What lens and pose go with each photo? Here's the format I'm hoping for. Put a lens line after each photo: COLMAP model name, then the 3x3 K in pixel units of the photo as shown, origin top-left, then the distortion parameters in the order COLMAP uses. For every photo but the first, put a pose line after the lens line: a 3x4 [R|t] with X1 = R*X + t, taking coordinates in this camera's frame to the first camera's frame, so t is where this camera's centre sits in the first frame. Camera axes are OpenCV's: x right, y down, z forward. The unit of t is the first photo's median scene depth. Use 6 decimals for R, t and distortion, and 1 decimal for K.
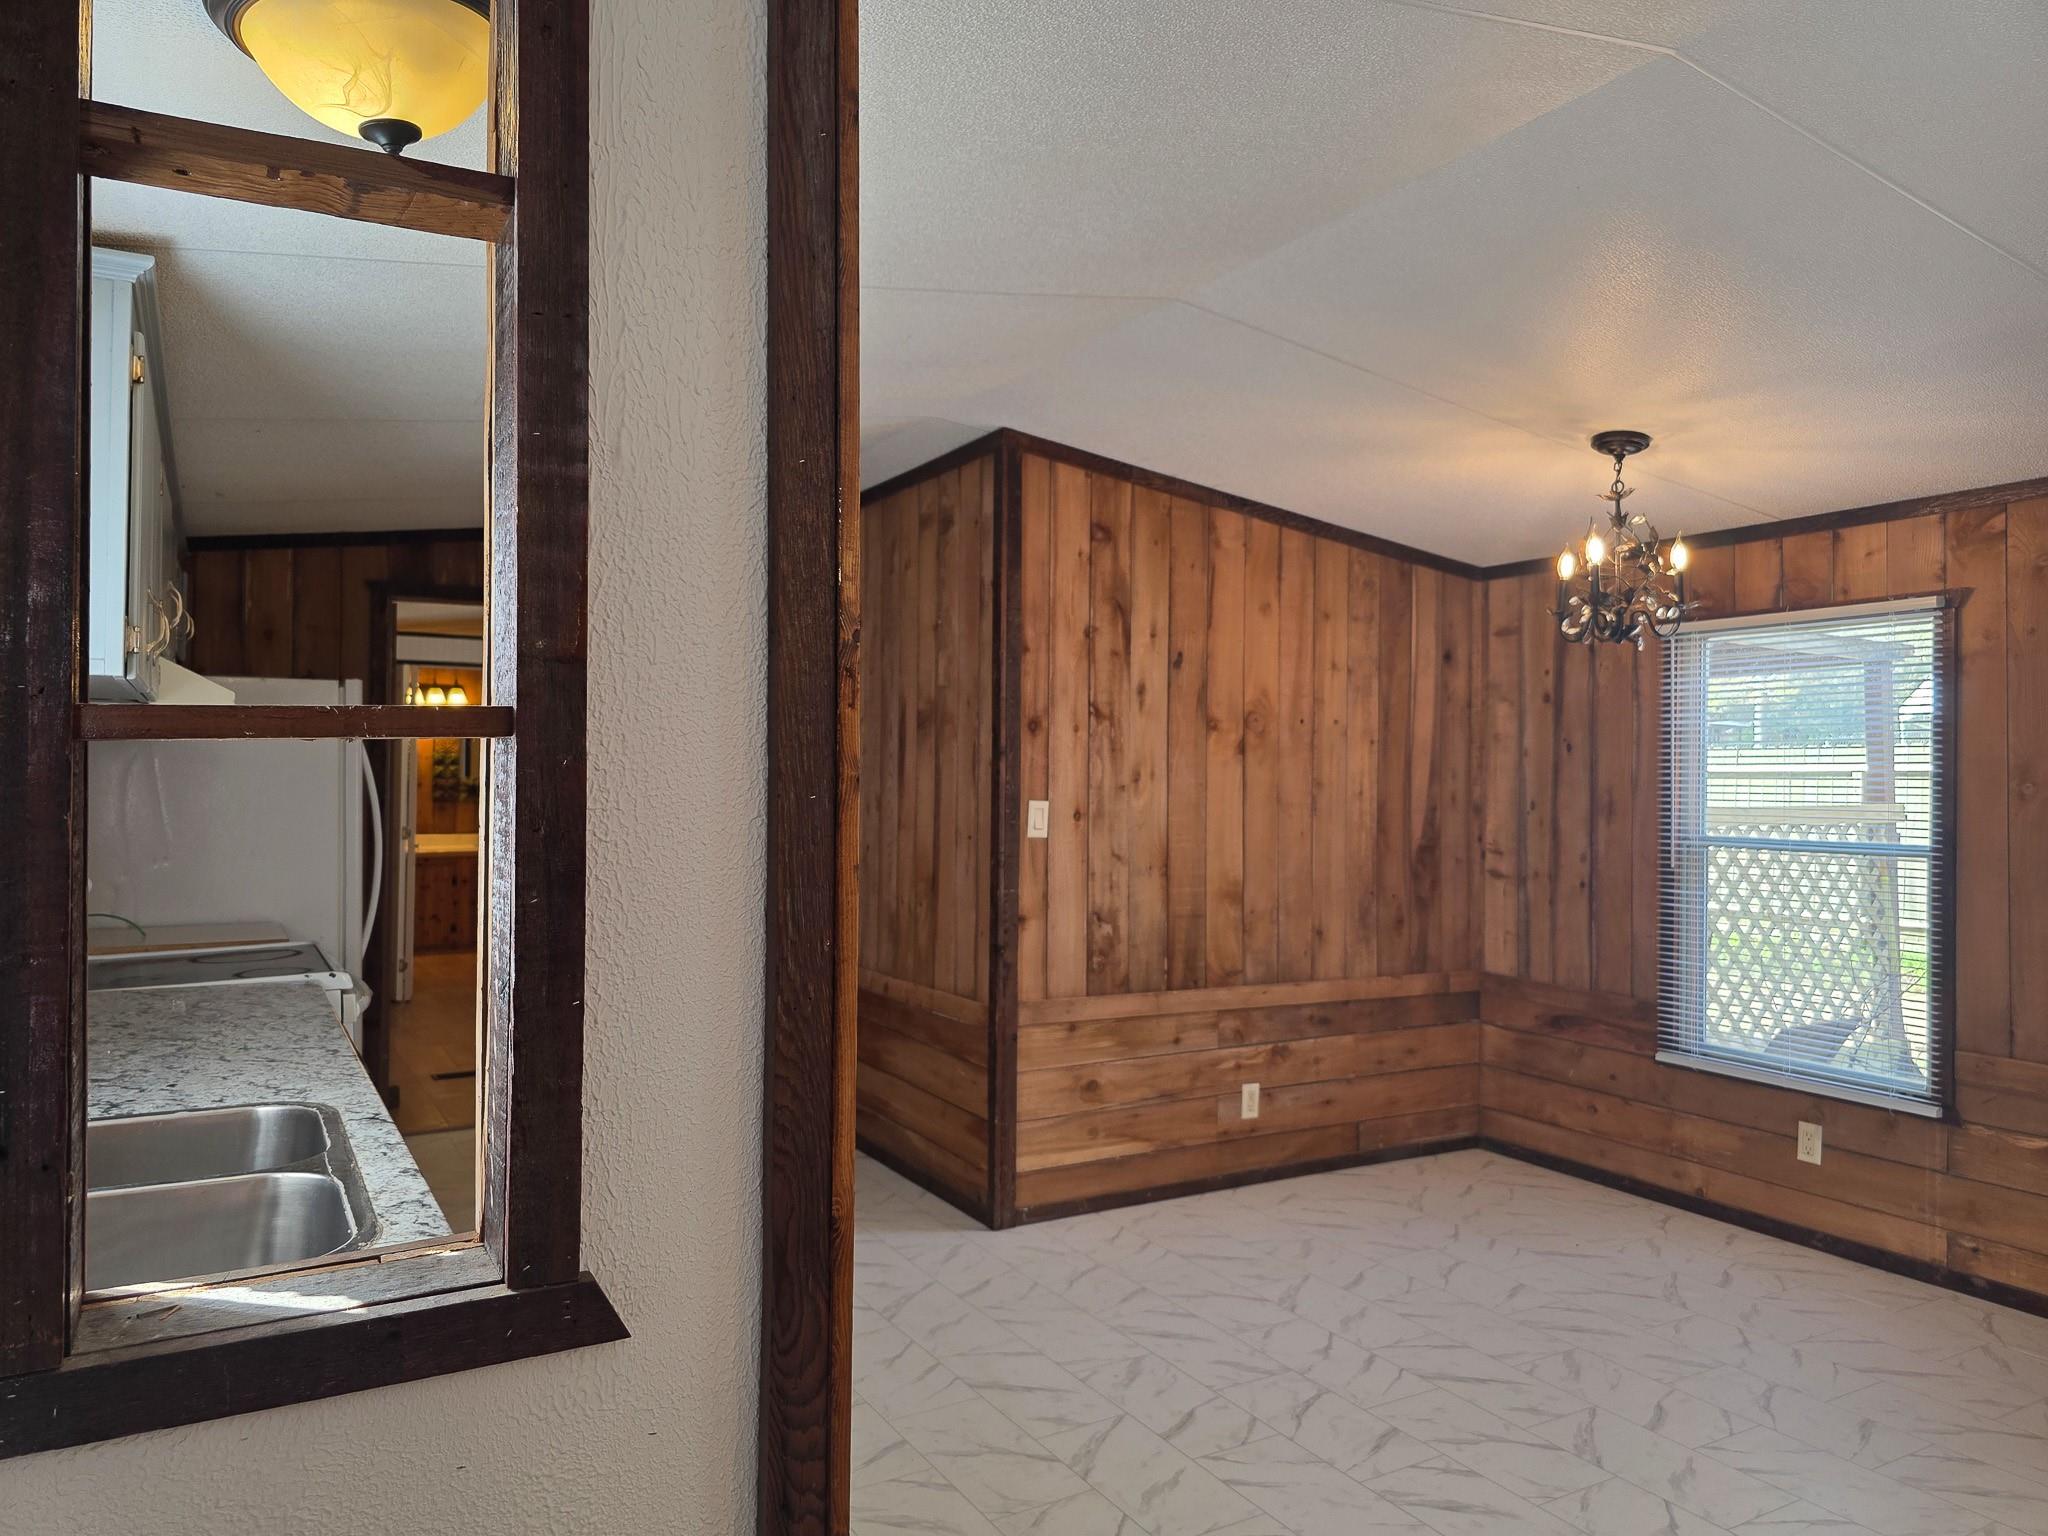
lens RADIAL K [[1382.7, 0, 981.8], [0, 1382.7, 764.2], [0, 0, 1]] dist [0.059051, -0.066721]
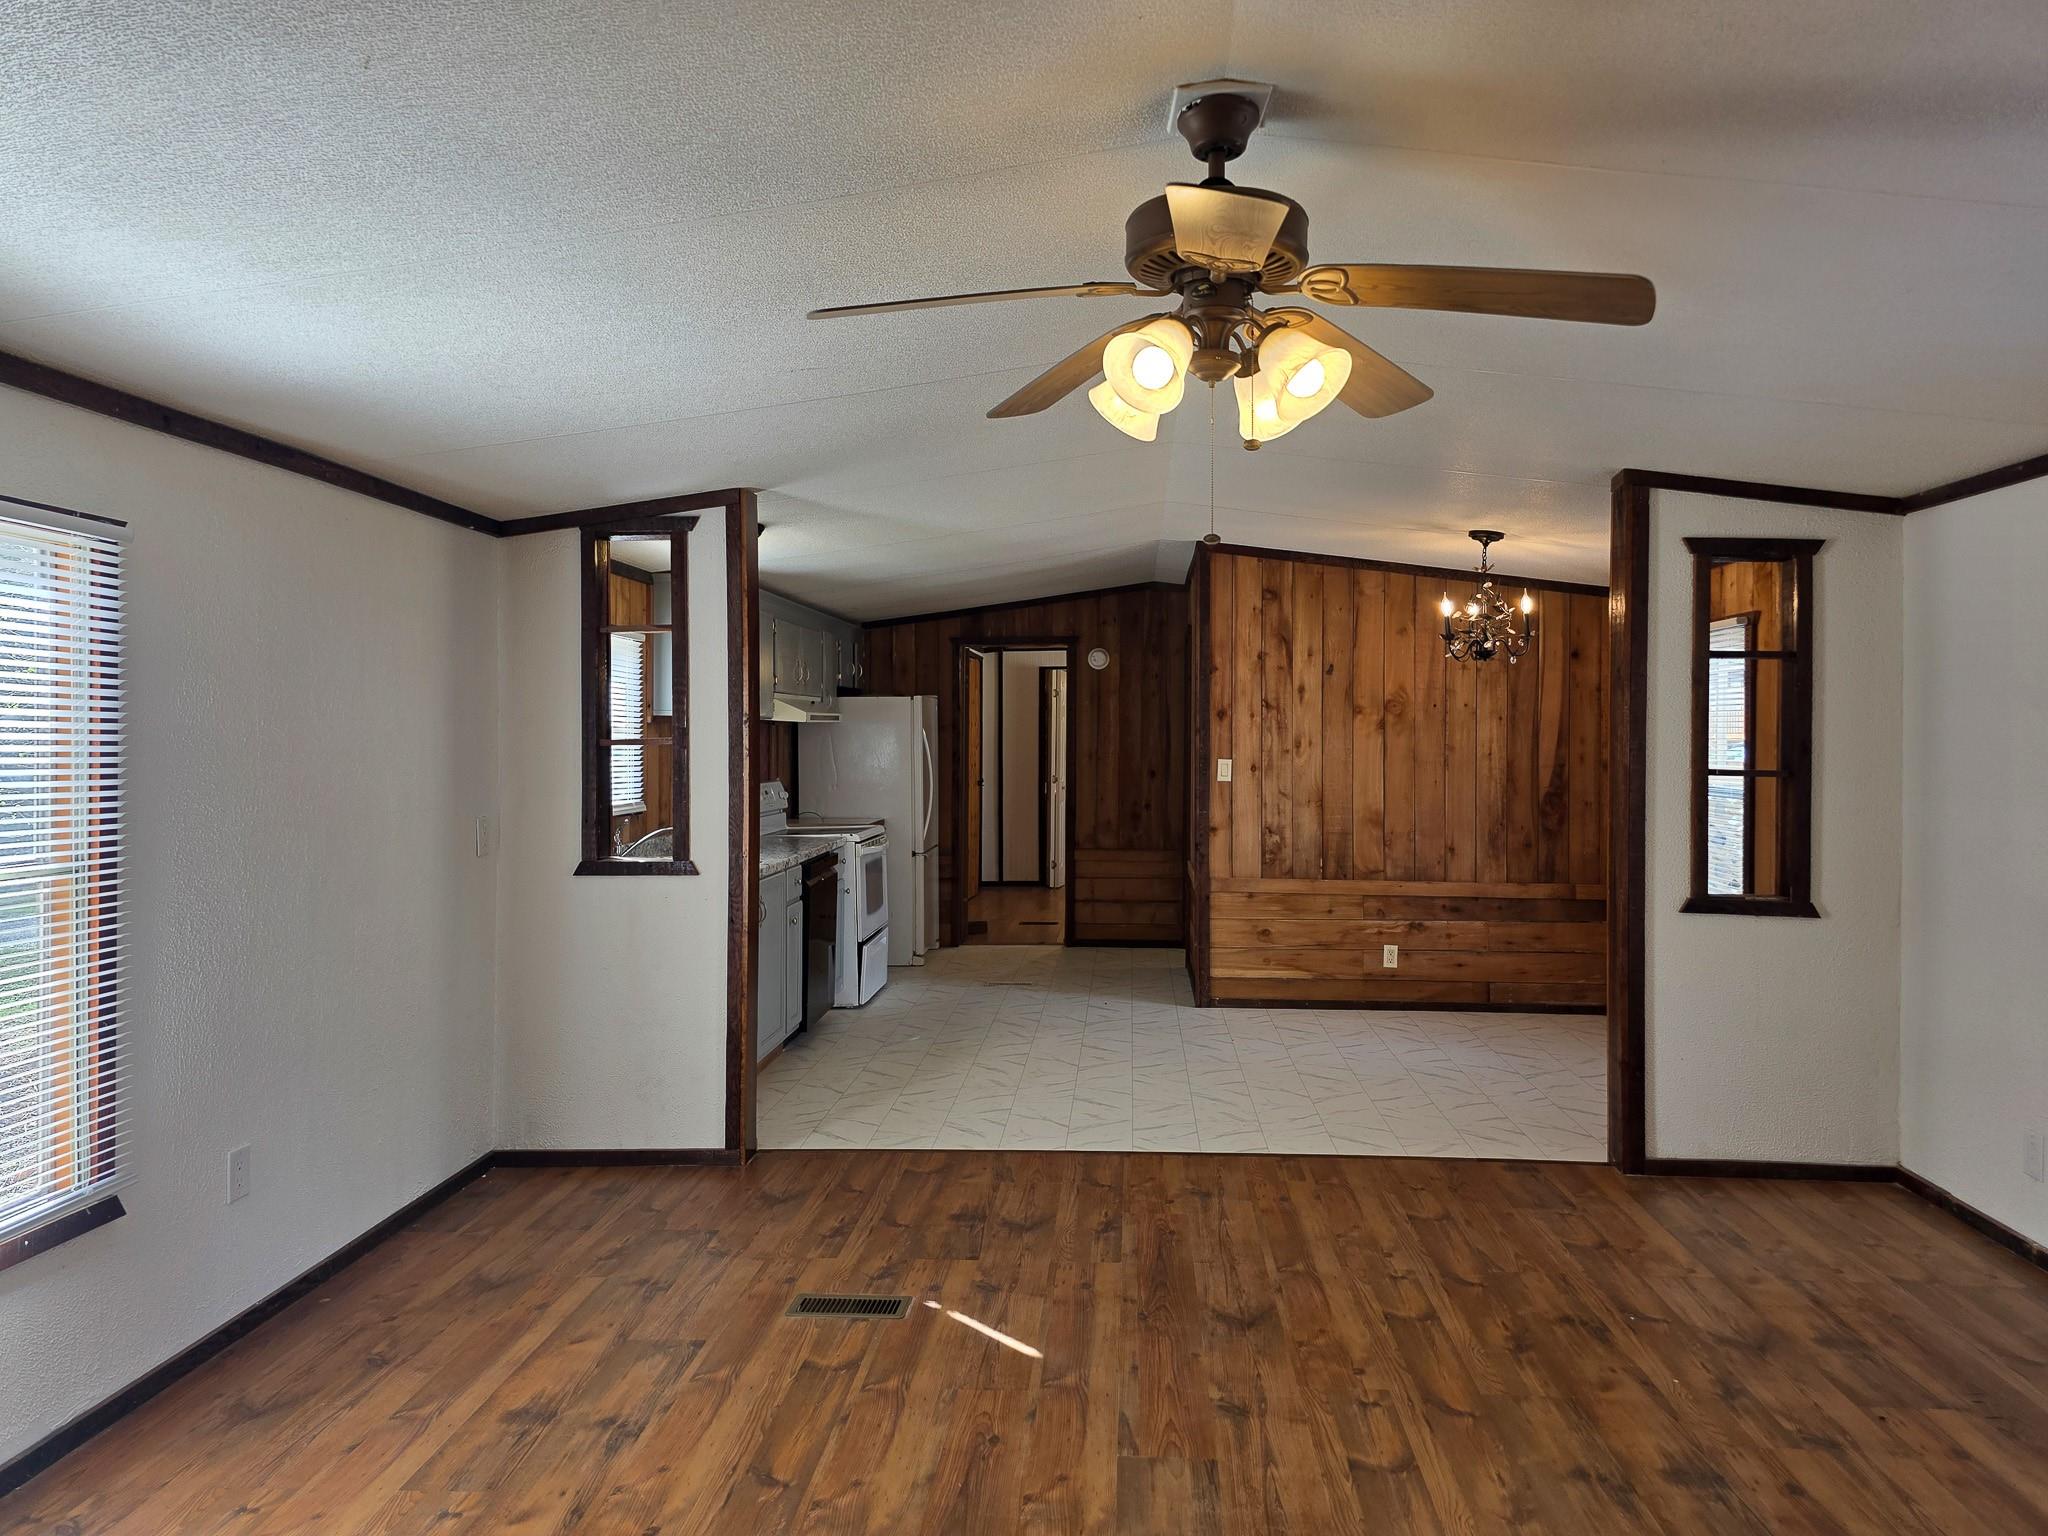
lens RADIAL K [[1382.7, 0, 1049.1], [0, 1382.7, 743.0], [0, 0, 1]] dist [0.059051, -0.066721]
pose [[0.844696, -0.003085, -0.535238, 0.730892], [0.011698, 0.999851, 0.012699, -0.016166], [0.535119, -0.016988, 0.844606, -0.509842]]
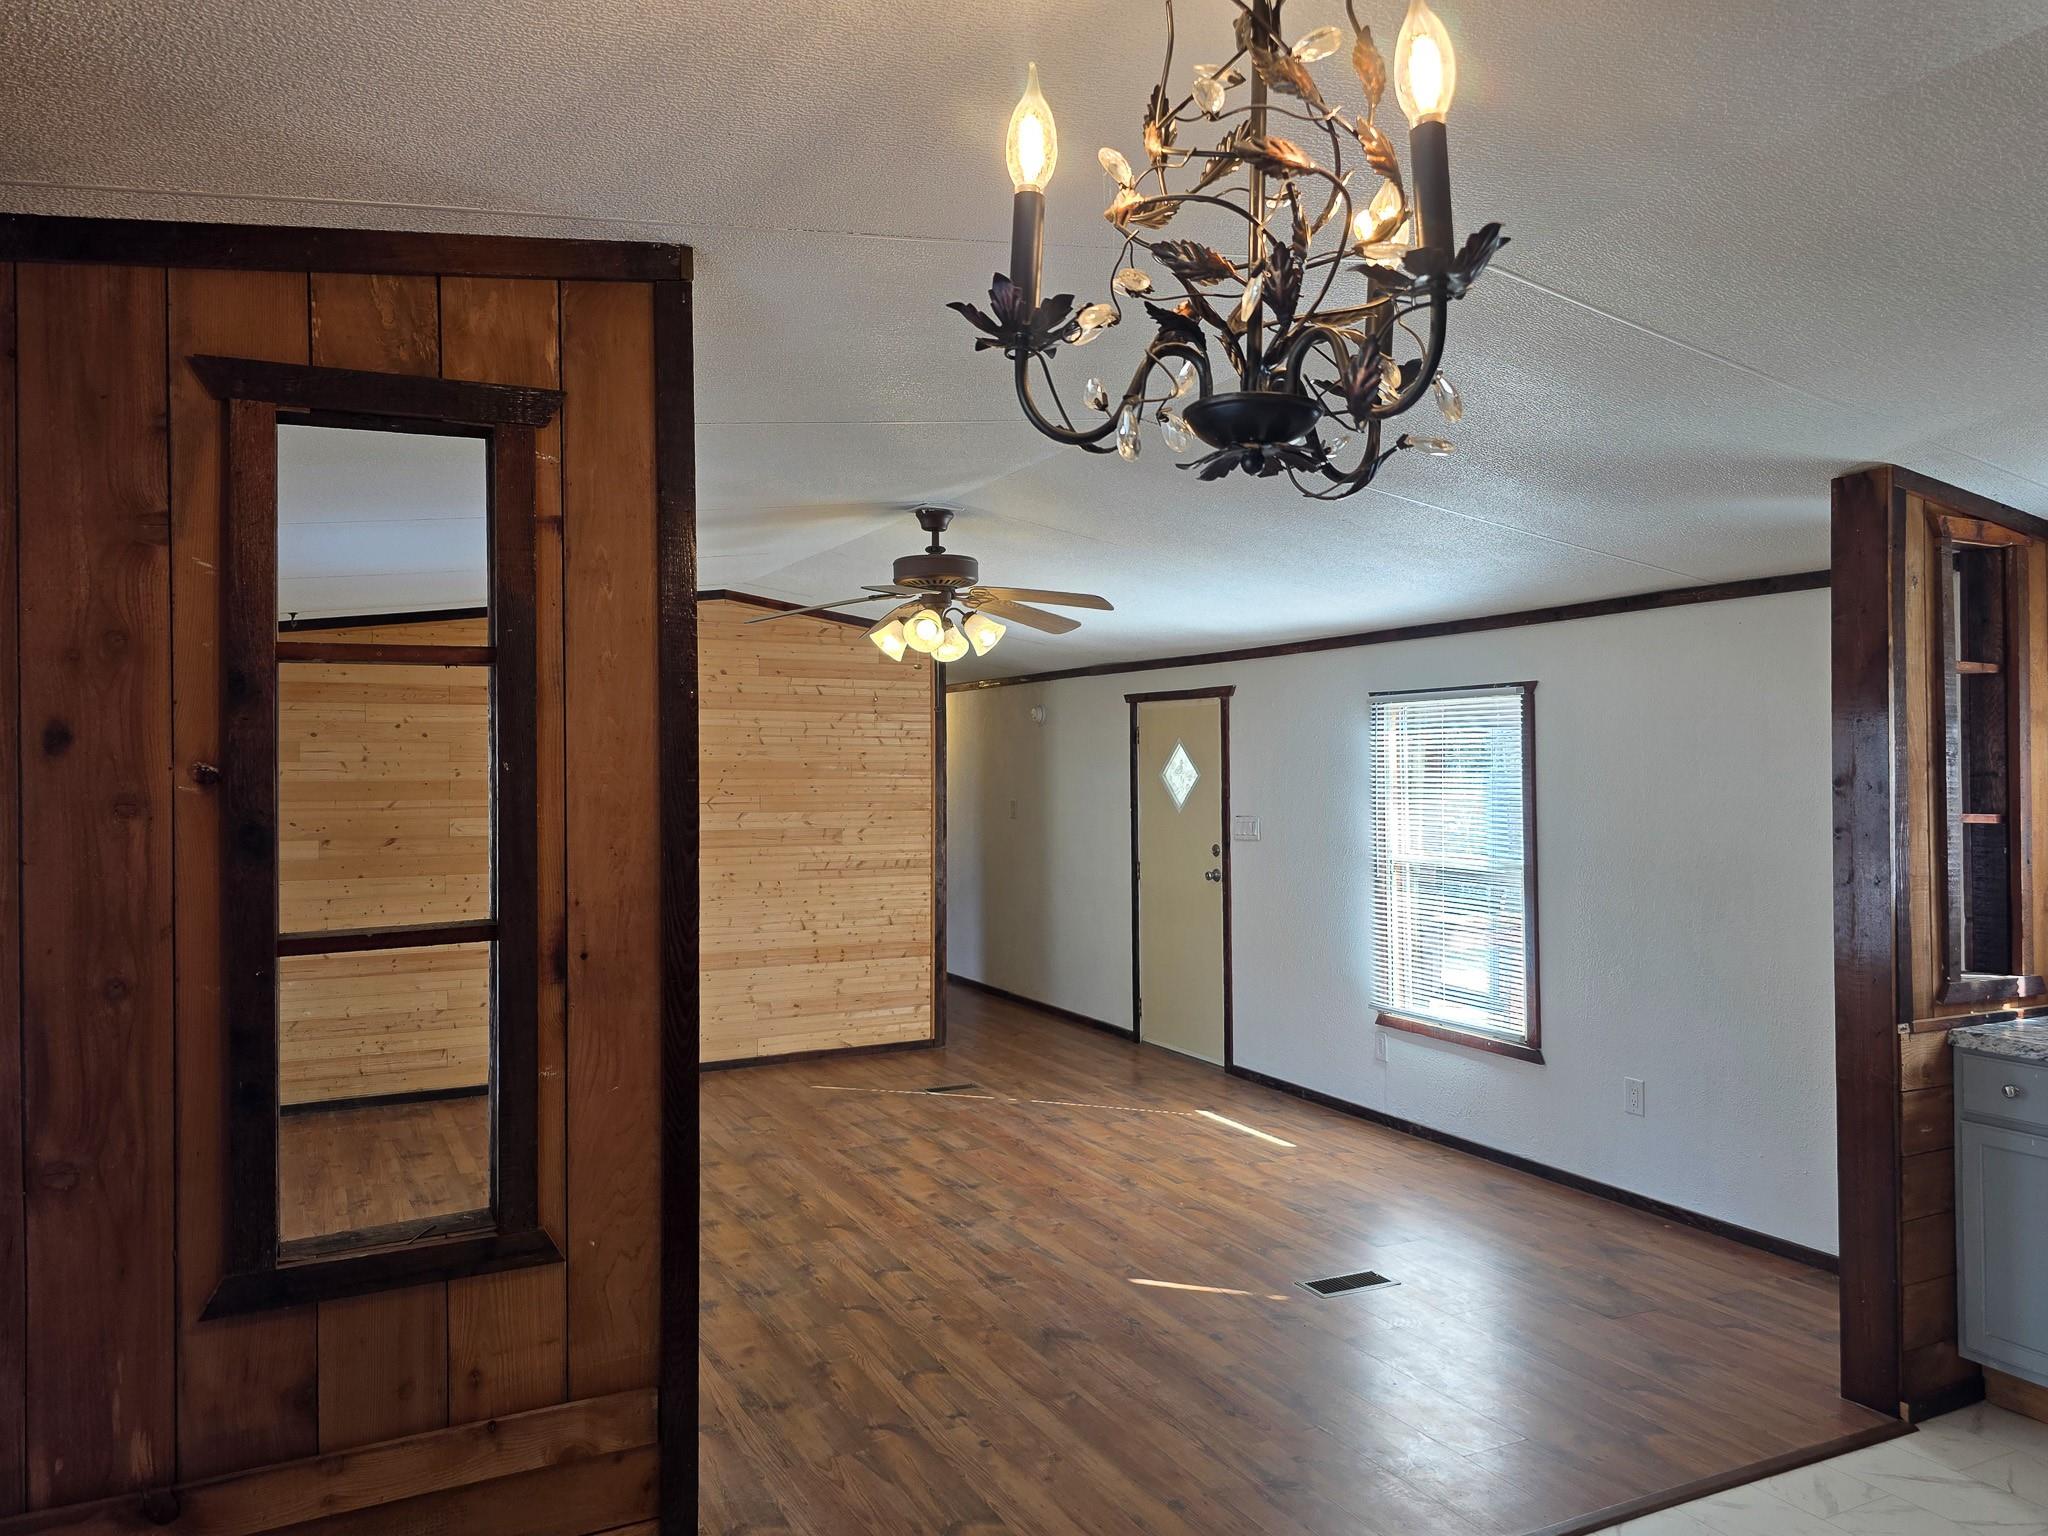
lens RADIAL K [[1382.7, 0, 1036.2], [0, 1382.7, 754.7], [0, 0, 1]] dist [0.059051, -0.066721]
pose [[-0.999829, -0.007206, 0.017025, 0.406571], [-0.007528, 0.999792, -0.018946, -0.029471], [-0.016885, -0.019071, -0.999676, 1.066393]]
